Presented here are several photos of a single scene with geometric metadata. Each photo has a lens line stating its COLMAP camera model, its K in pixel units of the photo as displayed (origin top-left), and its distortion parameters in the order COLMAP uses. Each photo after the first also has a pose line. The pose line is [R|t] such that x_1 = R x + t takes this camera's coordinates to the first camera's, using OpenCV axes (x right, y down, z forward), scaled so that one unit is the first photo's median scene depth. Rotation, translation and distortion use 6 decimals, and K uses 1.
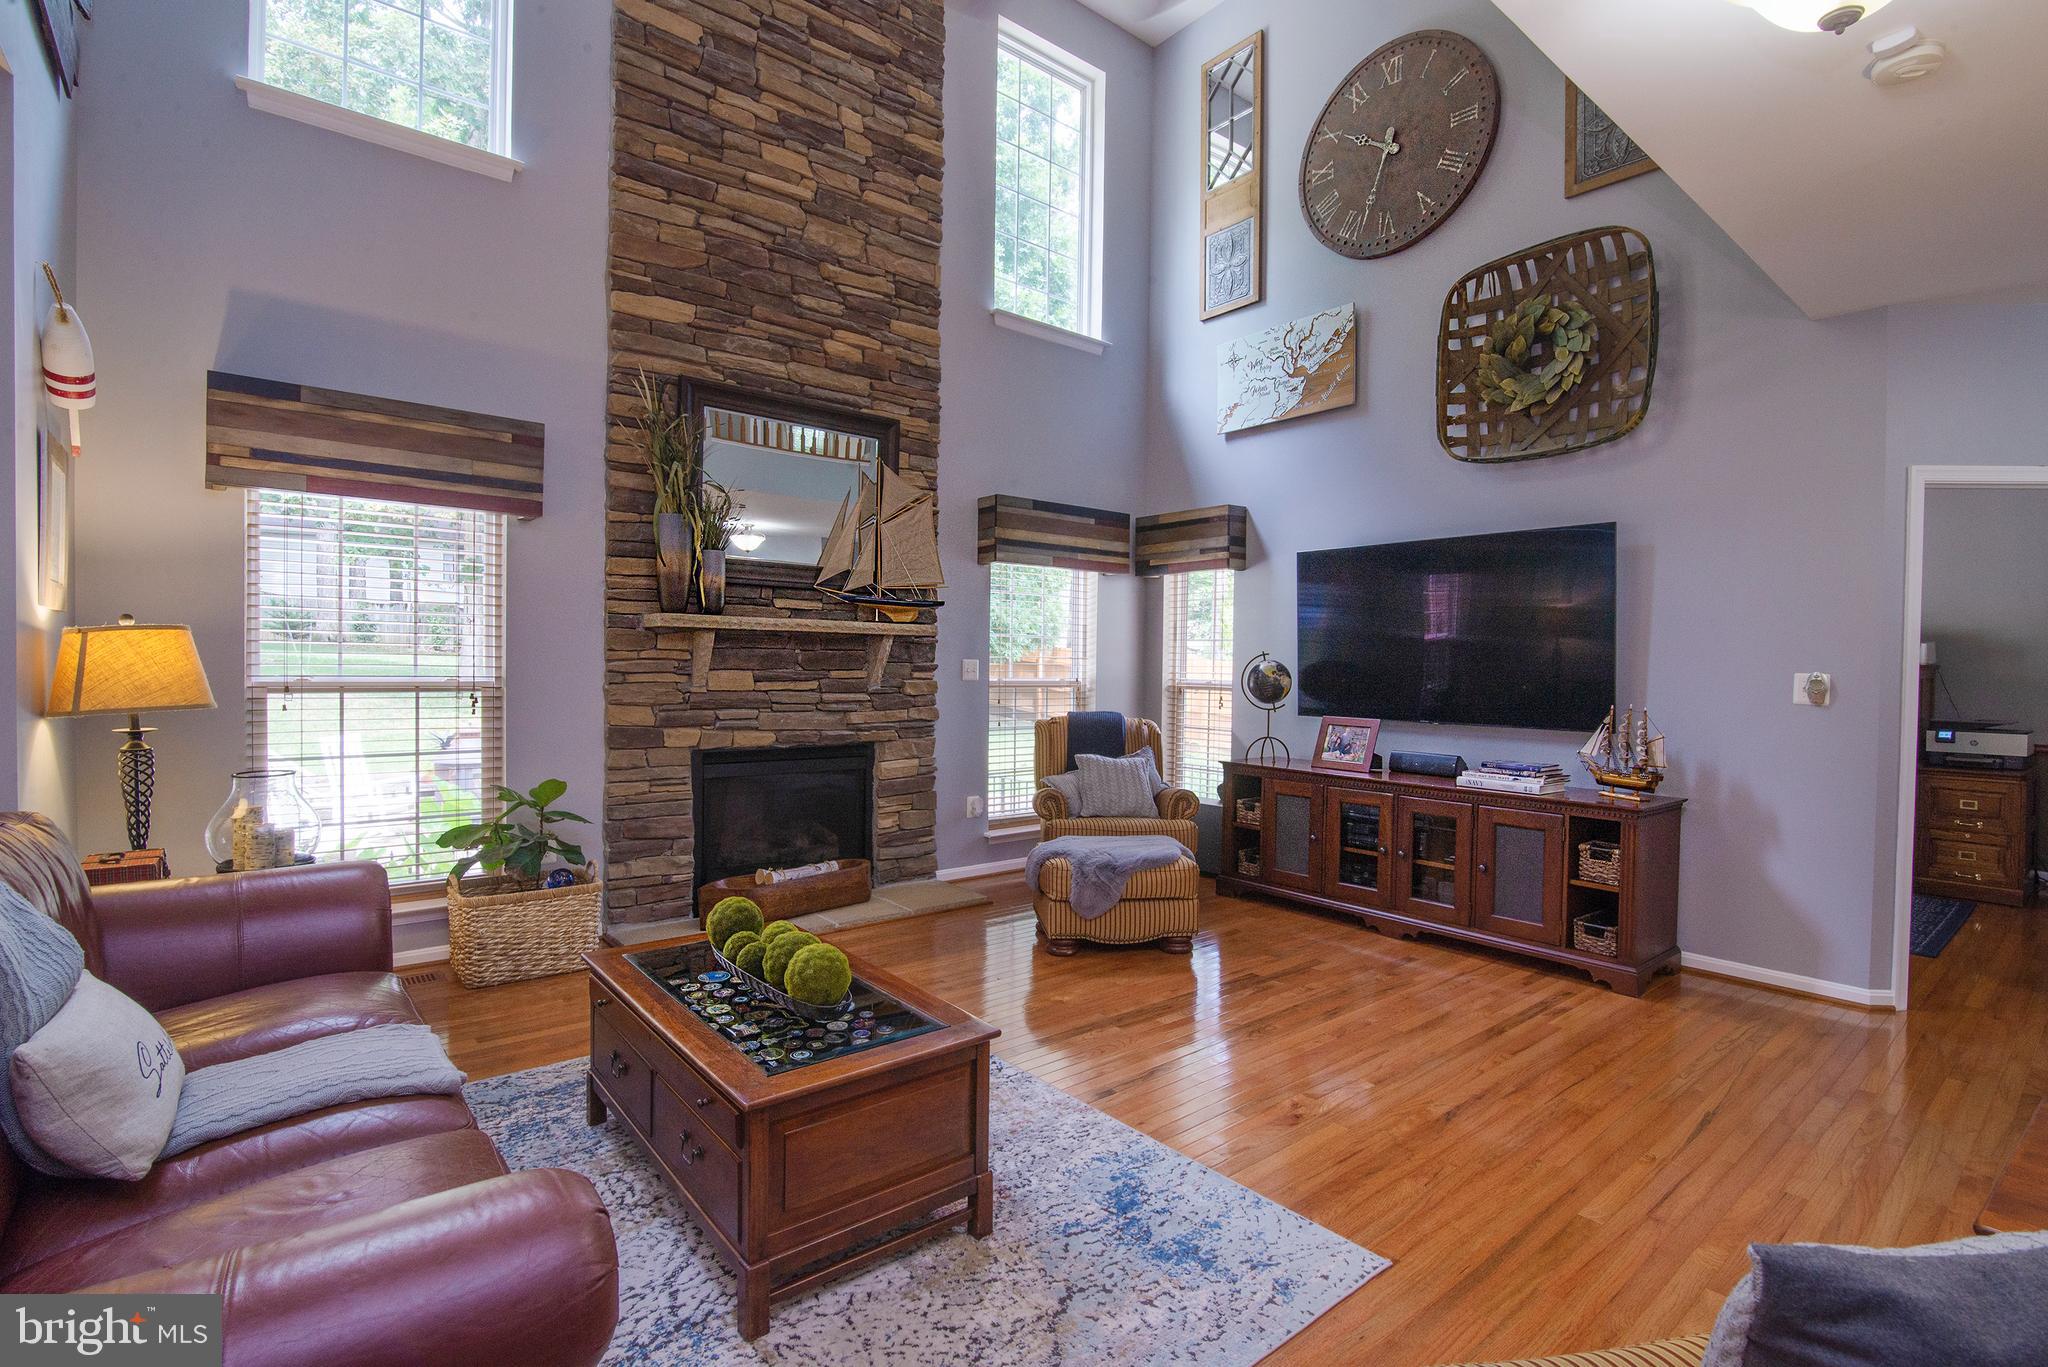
lens RADIAL K [[959.0, 0, 1016.7], [0, 959.0, 674.1], [0, 0, 1]] dist [-0.008581, 0.000203]
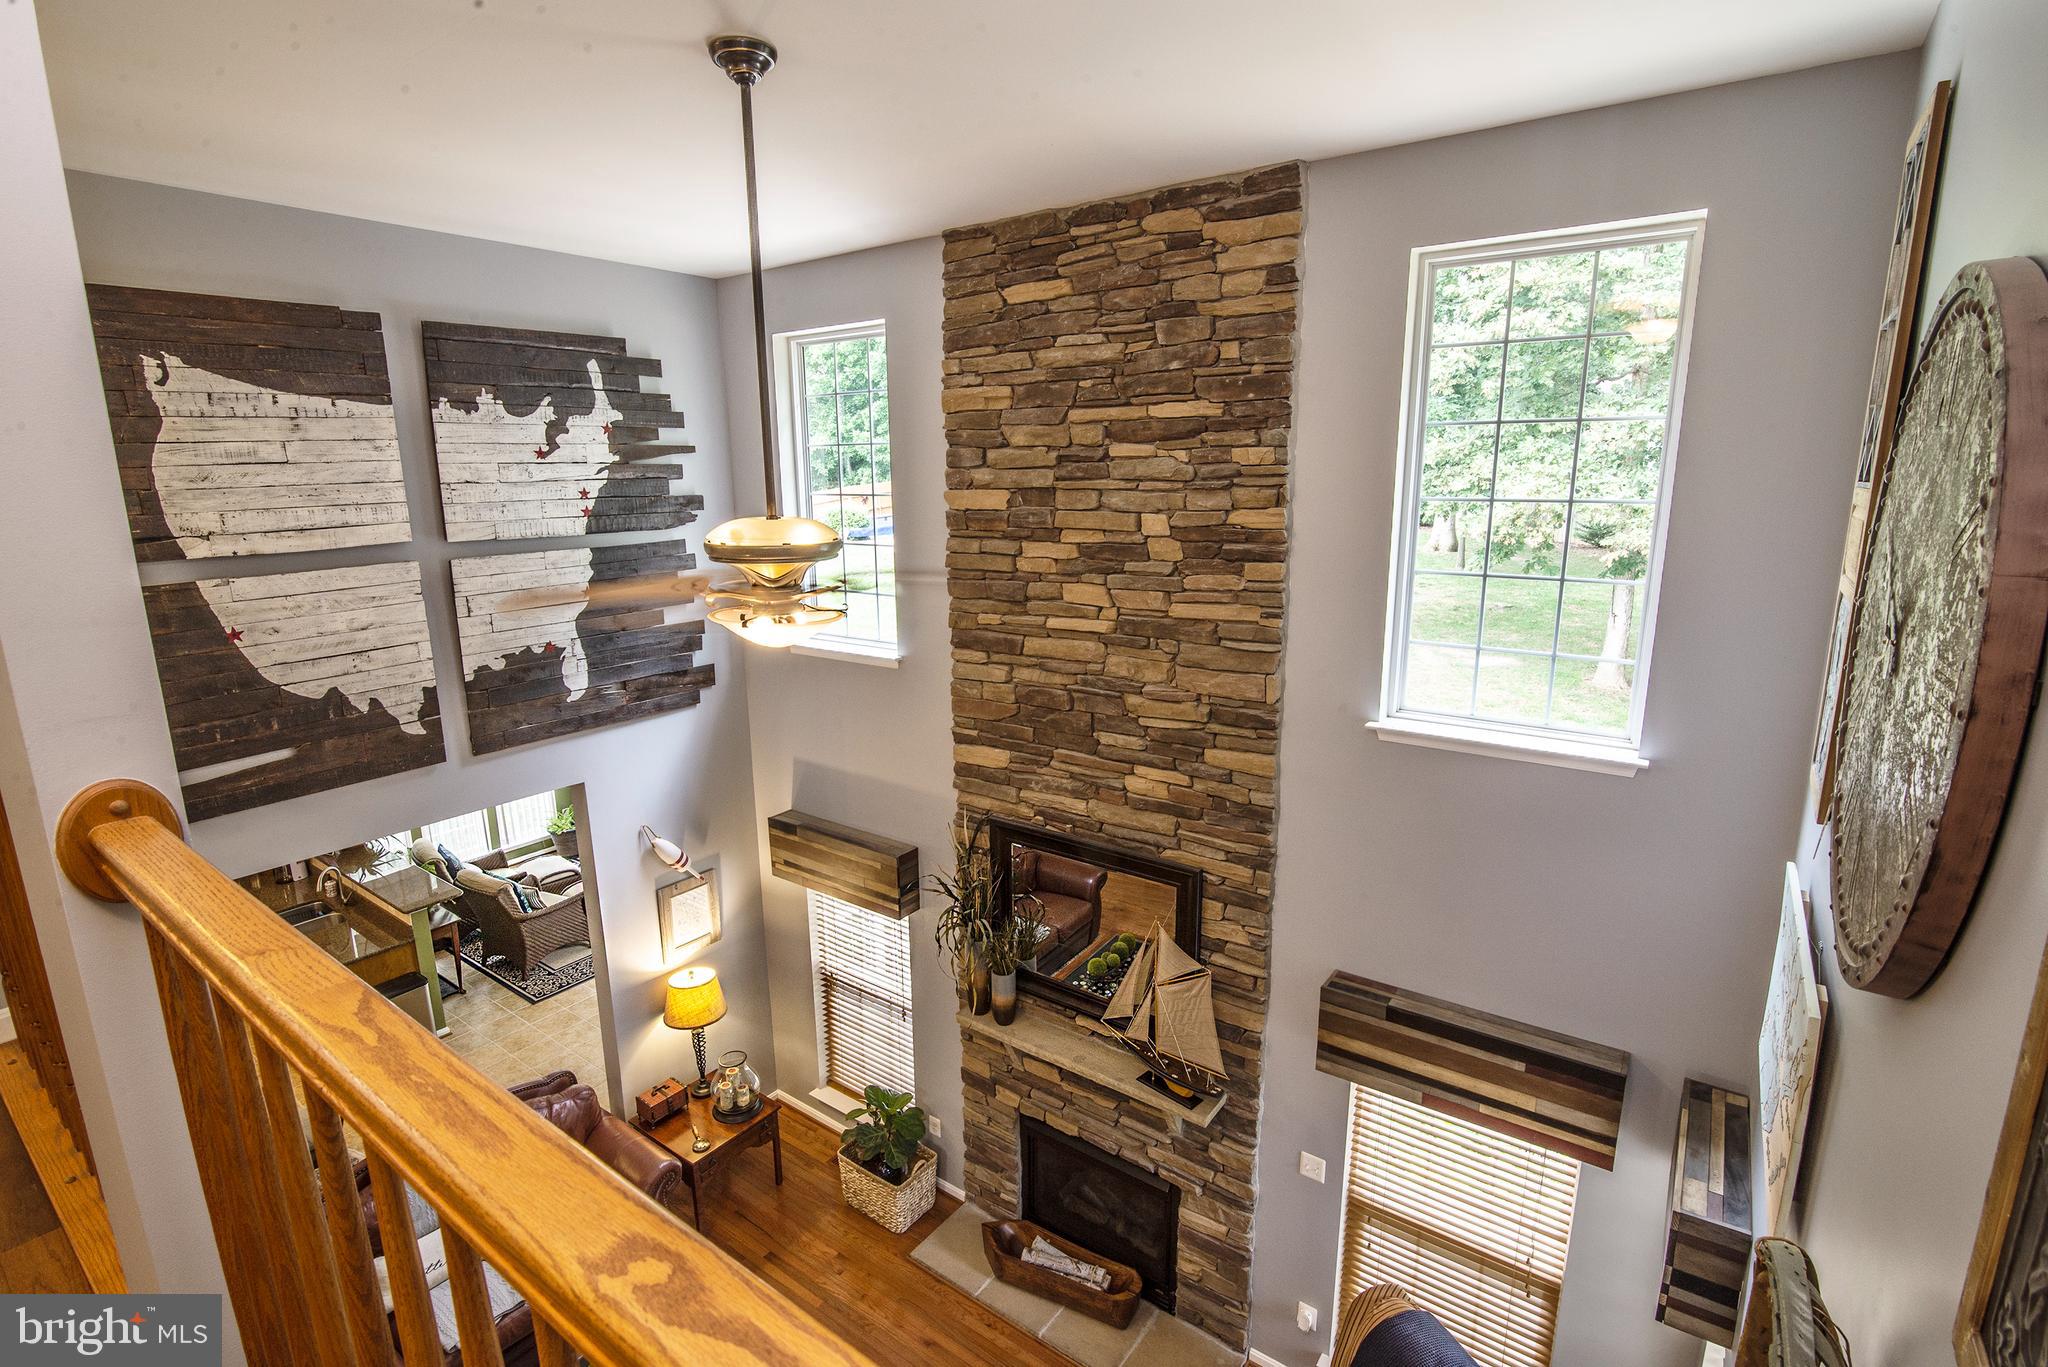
lens RADIAL K [[952.0, 0, 1024.0], [0, 952.0, 683.5], [0, 0, 1]] dist [-0.010763, 0.000298]
pose [[0.260441, 0.192912, -0.946021, 0.613150], [-0.002430, 0.979963, 0.199165, -0.611496], [0.965487, -0.049572, 0.255691, 0.671847]]
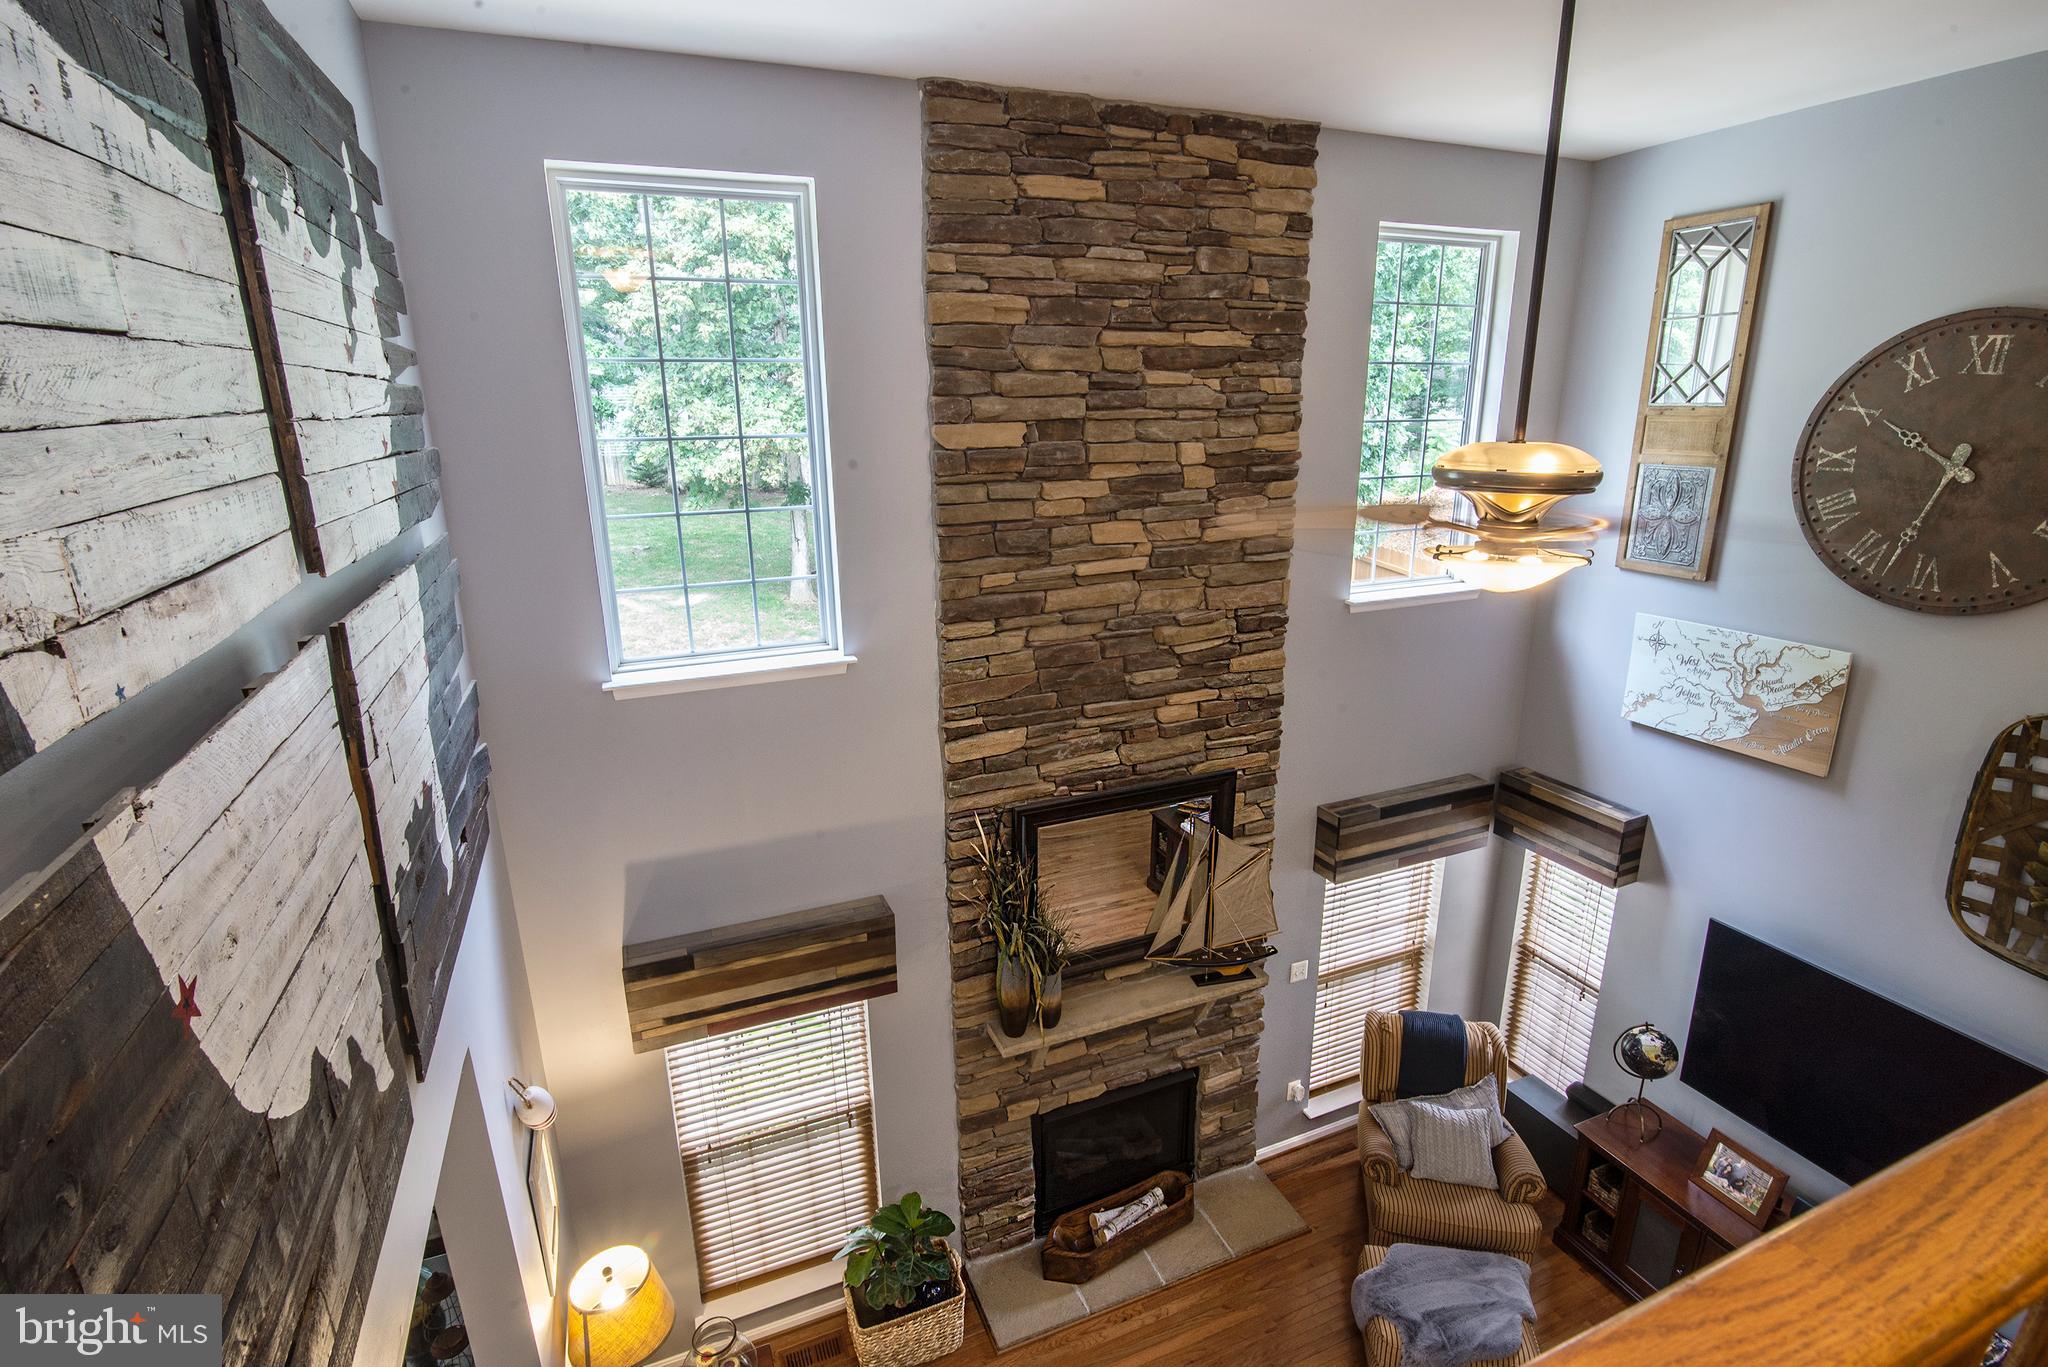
lens RADIAL K [[962.2, 0, 1024.0], [0, 962.2, 683.5], [0, 0, 1]] dist [-0.009355, -0.000055]
pose [[0.959288, 0.053496, -0.277318, -0.068715], [0.021759, 0.964981, 0.261417, -0.611161], [0.281591, -0.256808, 0.924530, 0.117333]]
